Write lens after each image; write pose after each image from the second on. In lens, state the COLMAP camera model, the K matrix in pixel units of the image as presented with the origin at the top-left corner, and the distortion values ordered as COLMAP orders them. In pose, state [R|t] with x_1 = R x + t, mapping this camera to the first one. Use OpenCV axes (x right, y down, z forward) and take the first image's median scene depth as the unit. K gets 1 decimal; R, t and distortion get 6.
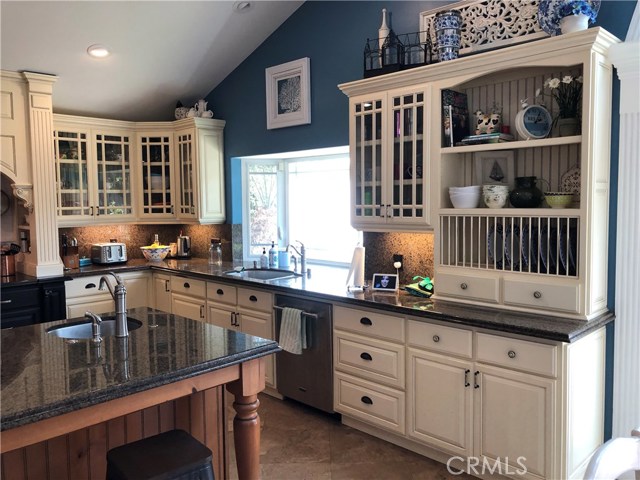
lens RADIAL K [[519.4, 0, 314.6], [0, 519.4, 233.0], [0, 0, 1]] dist [0.050682, -0.064944]
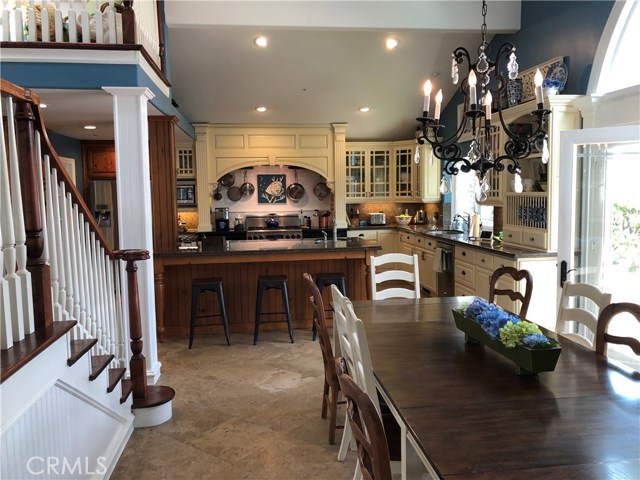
lens RADIAL K [[517.0, 0, 317.5], [0, 517.0, 238.3], [0, 0, 1]] dist [0.059632, -0.099256]
pose [[0.791065, 0.053097, -0.609423, 0.529800], [-0.031130, 0.998429, 0.046581, 0.030495], [0.610939, -0.017877, 0.791476, -0.506527]]
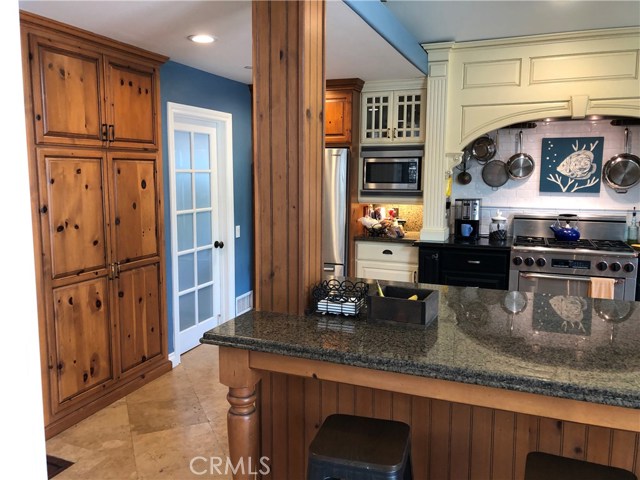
lens RADIAL K [[519.4, 0, 314.6], [0, 519.4, 233.0], [0, 0, 1]] dist [0.050682, -0.064944]
pose [[0.389547, 0.118710, -0.913324, -0.002581], [-0.065183, 0.992726, 0.101228, 0.003275], [0.918697, 0.020100, 0.394451, 0.027297]]
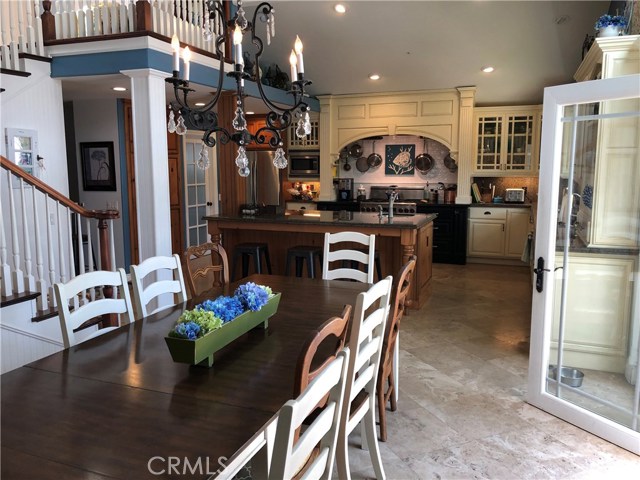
lens RADIAL K [[519.4, 0, 314.6], [0, 519.4, 233.0], [0, 0, 1]] dist [0.050682, -0.064944]
pose [[0.398342, 0.129346, -0.908071, 0.800069], [-0.058557, 0.991574, 0.115554, 0.005851], [0.915366, 0.007144, 0.402559, -0.137041]]
